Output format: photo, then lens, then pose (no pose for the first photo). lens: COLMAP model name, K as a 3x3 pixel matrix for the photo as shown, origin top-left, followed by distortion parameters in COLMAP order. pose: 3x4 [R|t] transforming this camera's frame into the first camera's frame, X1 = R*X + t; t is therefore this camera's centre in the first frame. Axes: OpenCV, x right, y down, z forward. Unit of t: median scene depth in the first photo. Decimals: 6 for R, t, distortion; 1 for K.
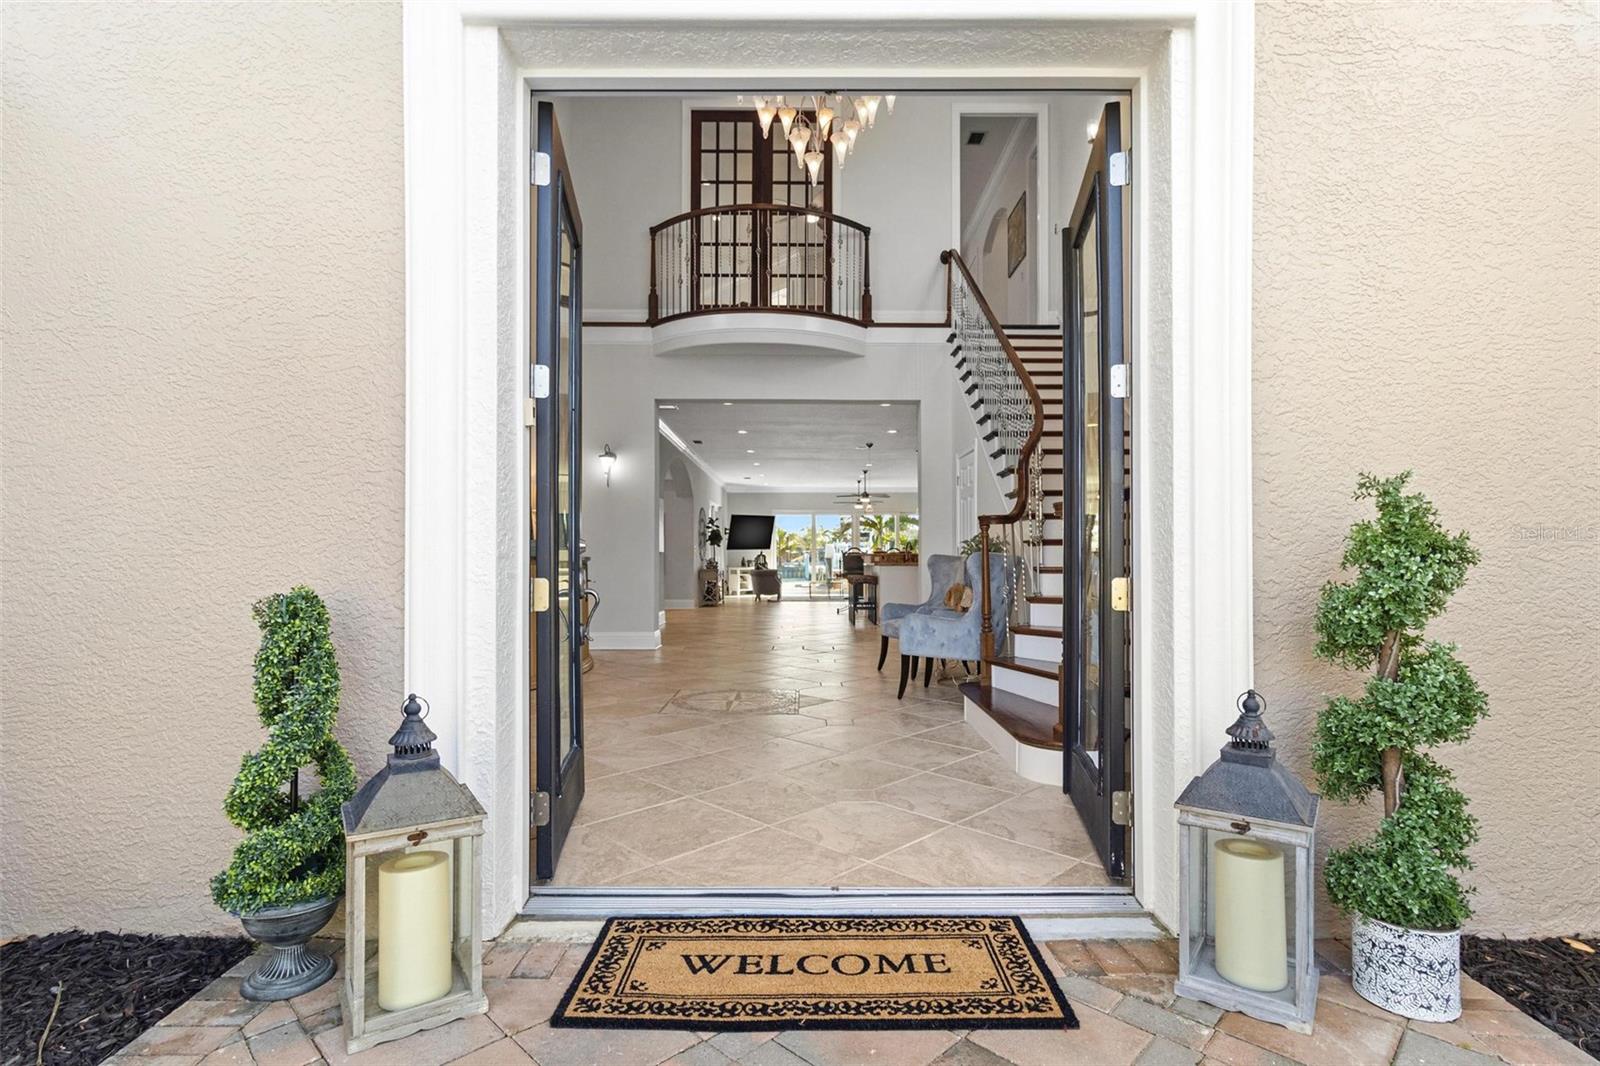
lens RADIAL K [[752.8, 0, 800.0], [0, 752.8, 533.0], [0, 0, 1]] dist [-0.001327, -0.000303]
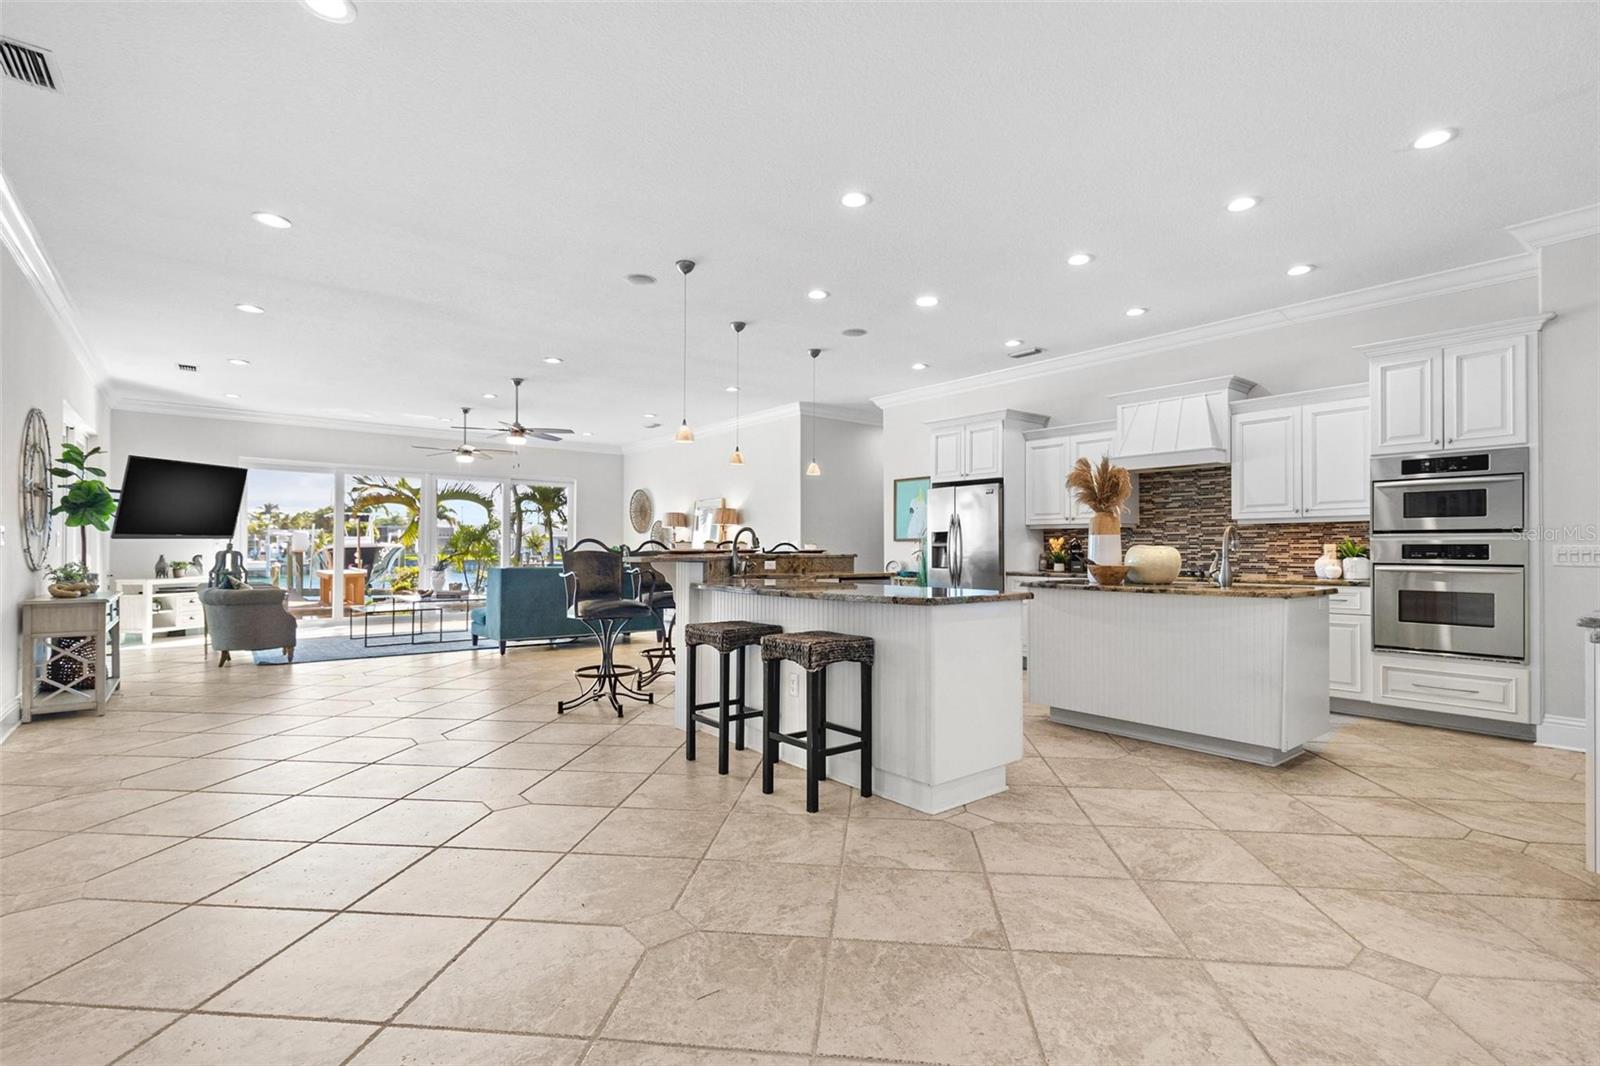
lens RADIAL K [[752.8, 0, 800.0], [0, 752.8, 533.0], [0, 0, 1]] dist [-0.001327, -0.000303]
pose [[0.781795, 0.013164, 0.623397, -0.058906], [-0.021780, 0.999744, 0.006204, 0.008285], [-0.623155, -0.018428, 0.781881, 0.432085]]
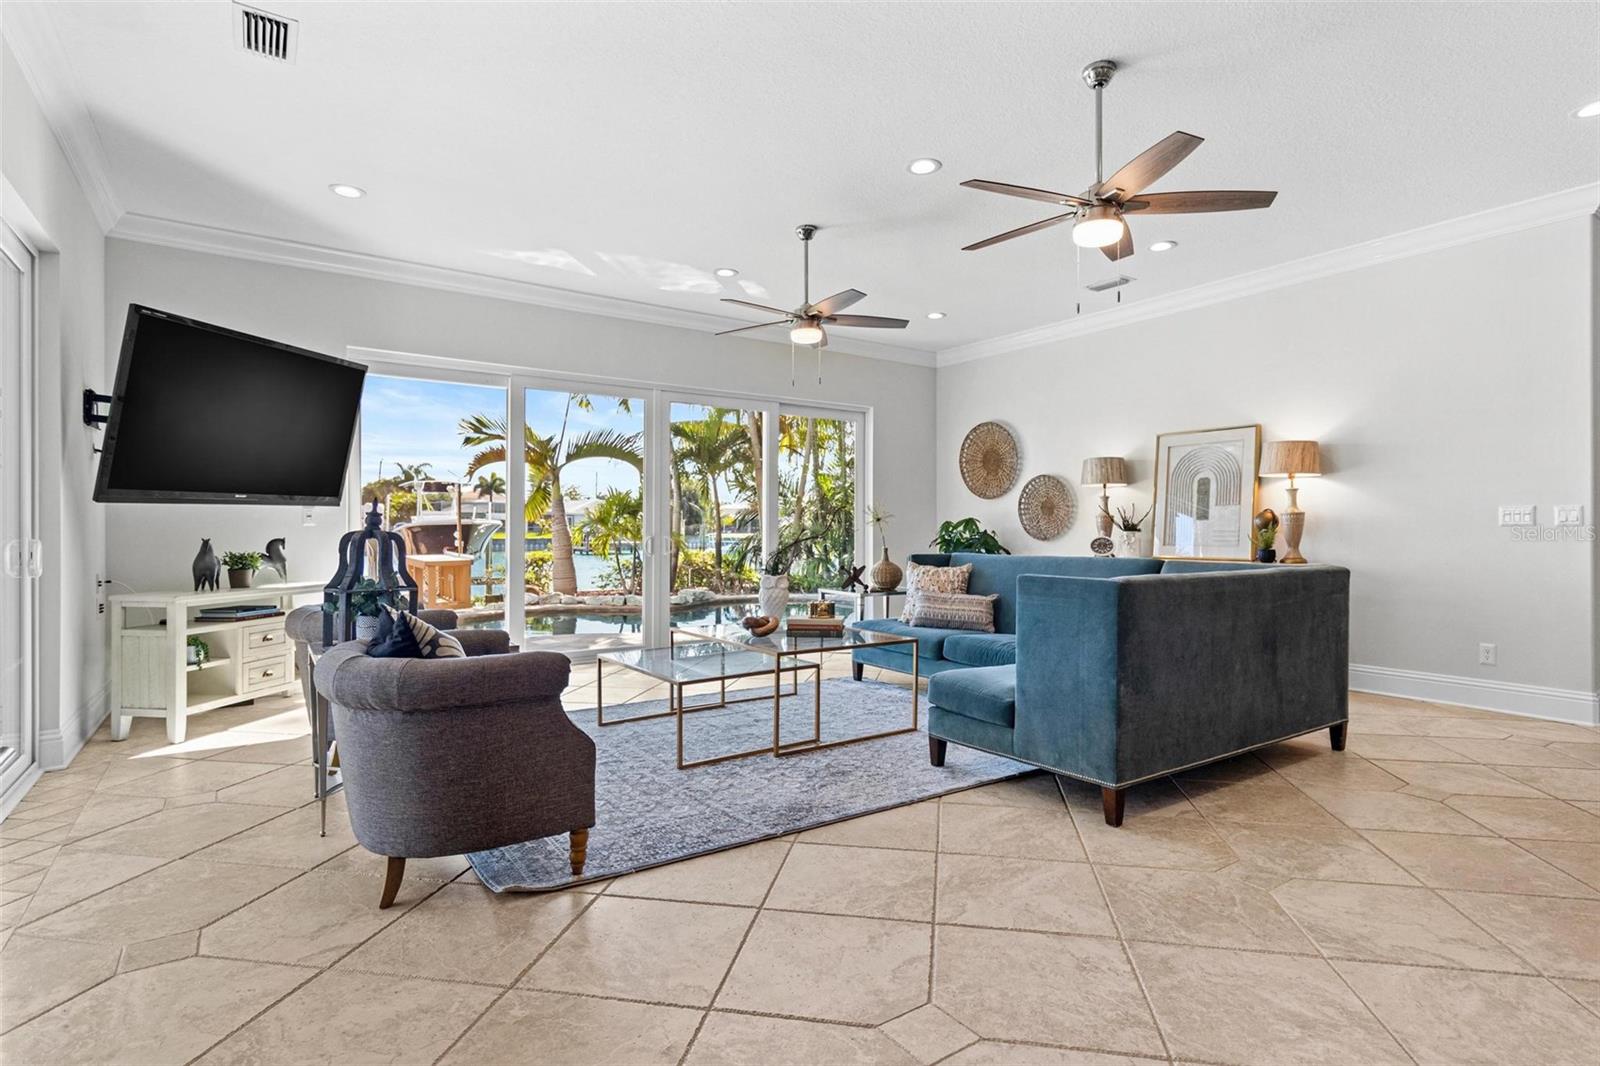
lens RADIAL K [[811.8, 0, 802.5], [0, 811.8, 518.8], [0, 0, 1]] dist [-0.011974, 0.000295]
pose [[0.823626, 0.004514, 0.567115, -0.067372], [-0.018868, 0.999633, 0.019446, 0.019267], [-0.566819, -0.026717, 0.823409, 0.743354]]
